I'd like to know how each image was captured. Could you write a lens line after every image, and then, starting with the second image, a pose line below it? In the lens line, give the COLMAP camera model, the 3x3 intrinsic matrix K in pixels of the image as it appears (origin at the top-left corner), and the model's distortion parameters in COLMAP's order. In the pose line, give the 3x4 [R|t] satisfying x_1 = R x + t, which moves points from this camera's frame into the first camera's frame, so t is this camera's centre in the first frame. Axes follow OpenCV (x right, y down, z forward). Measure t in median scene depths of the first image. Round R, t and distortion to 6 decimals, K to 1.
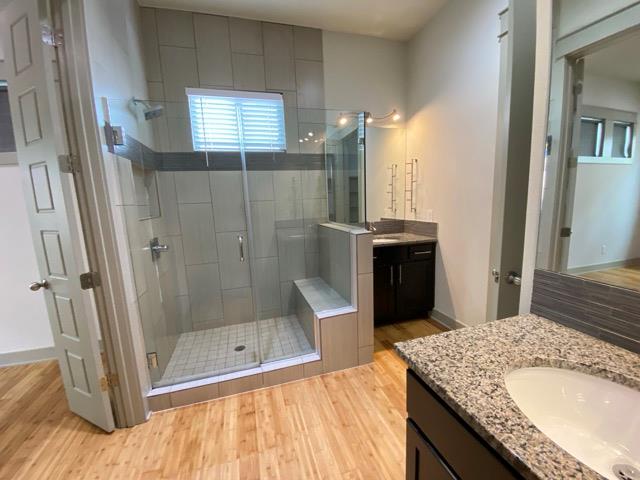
lens RADIAL K [[259.1, 0, 318.9], [0, 259.1, 241.0], [0, 0, 1]] dist [0.025179, -0.023122]
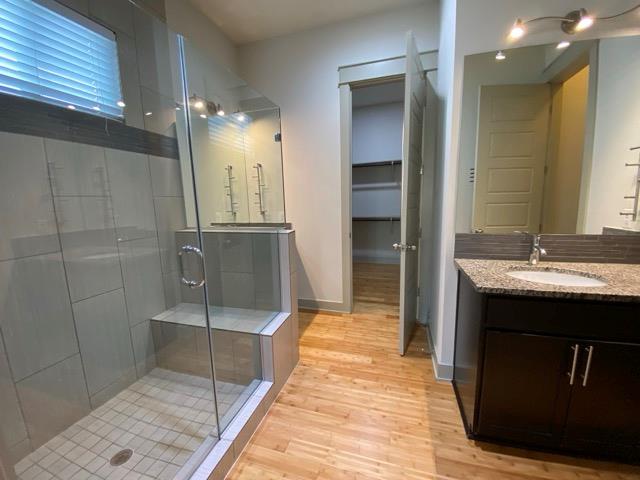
lens RADIAL K [[259.1, 0, 318.9], [0, 259.1, 241.0], [0, 0, 1]] dist [0.025179, -0.023122]
pose [[0.554077, -0.096419, 0.826862, -0.462231], [0.130872, 0.991008, 0.027863, -0.006401], [-0.822114, 0.092775, 0.561714, 0.289592]]
